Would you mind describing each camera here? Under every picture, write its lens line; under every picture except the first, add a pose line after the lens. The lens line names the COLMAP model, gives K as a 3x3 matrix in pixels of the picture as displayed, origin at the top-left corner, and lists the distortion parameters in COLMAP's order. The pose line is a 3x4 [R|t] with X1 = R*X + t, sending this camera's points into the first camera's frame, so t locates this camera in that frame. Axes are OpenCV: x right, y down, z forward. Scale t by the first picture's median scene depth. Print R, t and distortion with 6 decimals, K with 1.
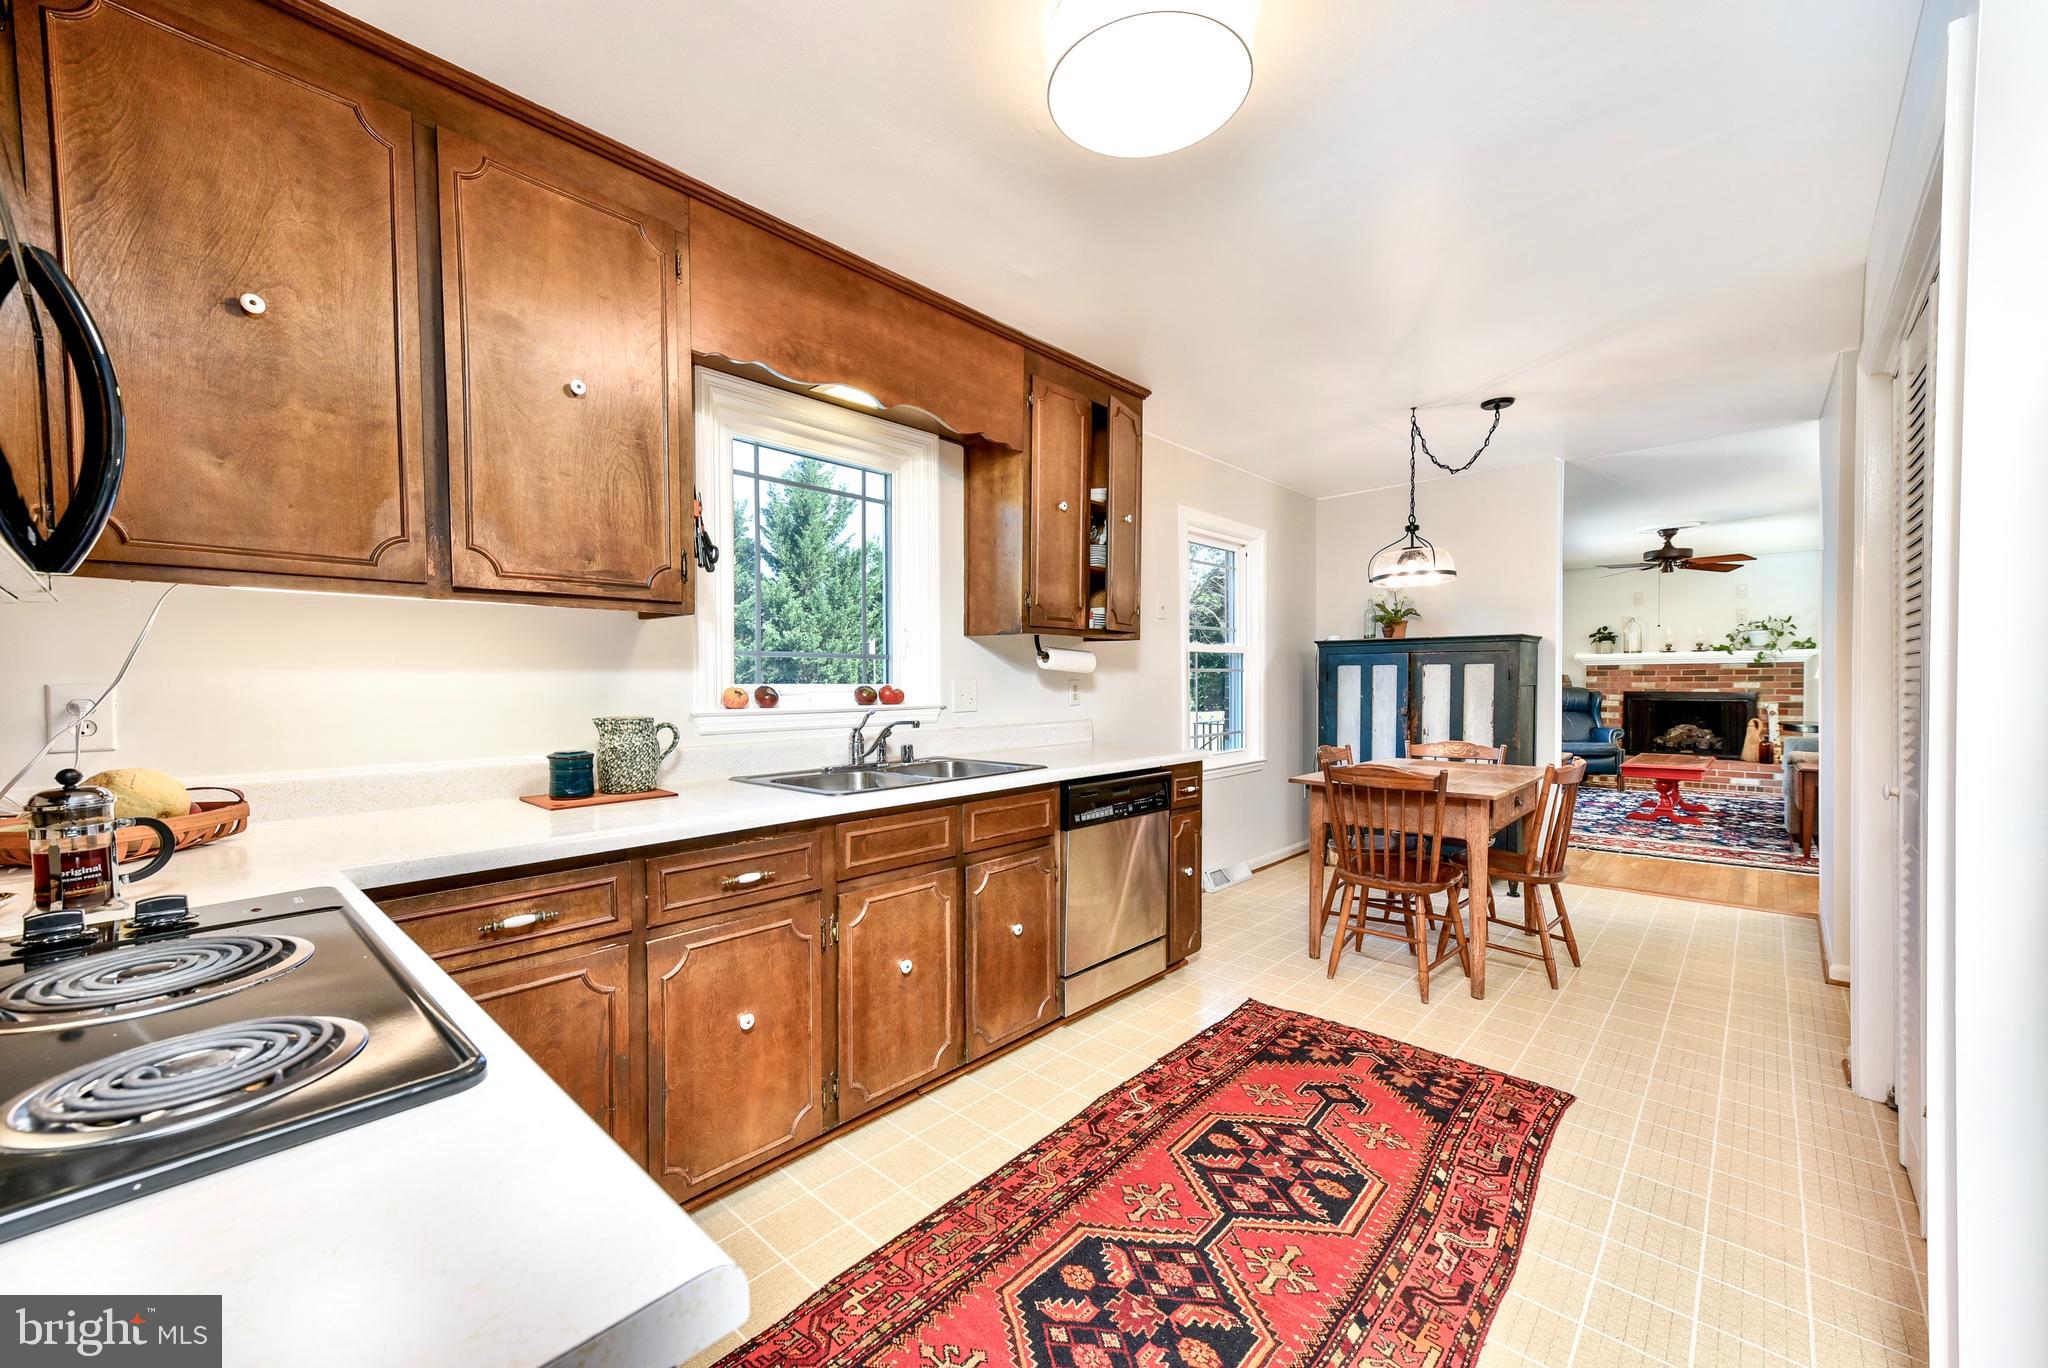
lens RADIAL K [[804.7, 0, 1013.0], [0, 804.7, 700.2], [0, 0, 1]] dist [0.018205, -0.000193]
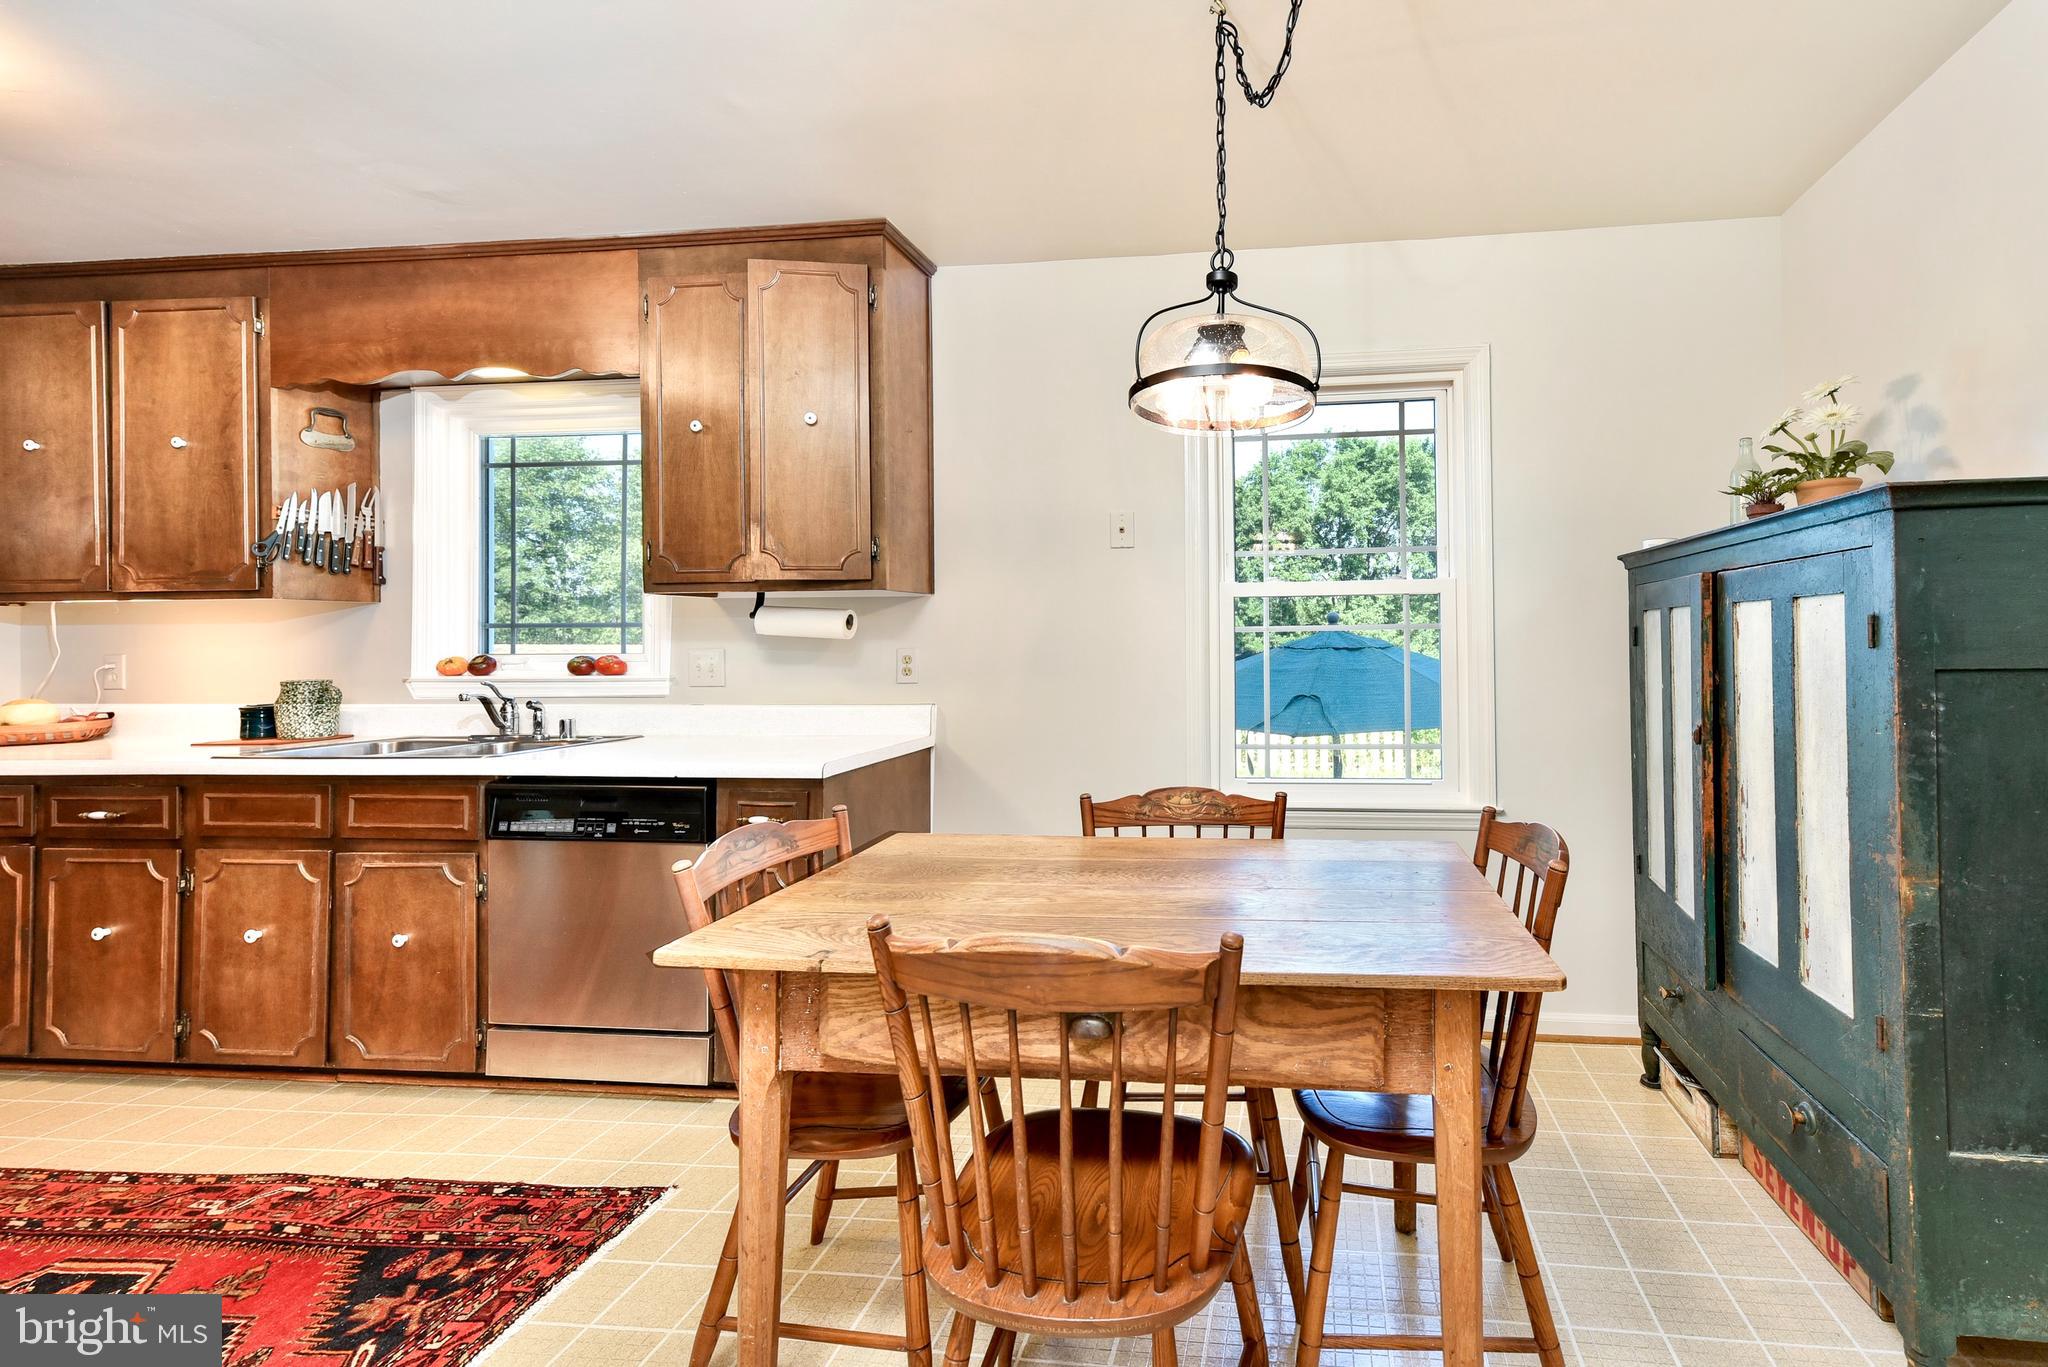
lens RADIAL K [[804.7, 0, 974.8], [0, 804.7, 656.4], [0, 0, 1]] dist [0.018205, -0.000193]
pose [[0.600834, -0.007681, -0.799337, 1.134751], [-0.018695, 0.999545, -0.023657, -0.009902], [0.799155, 0.029158, 0.600417, 1.018382]]
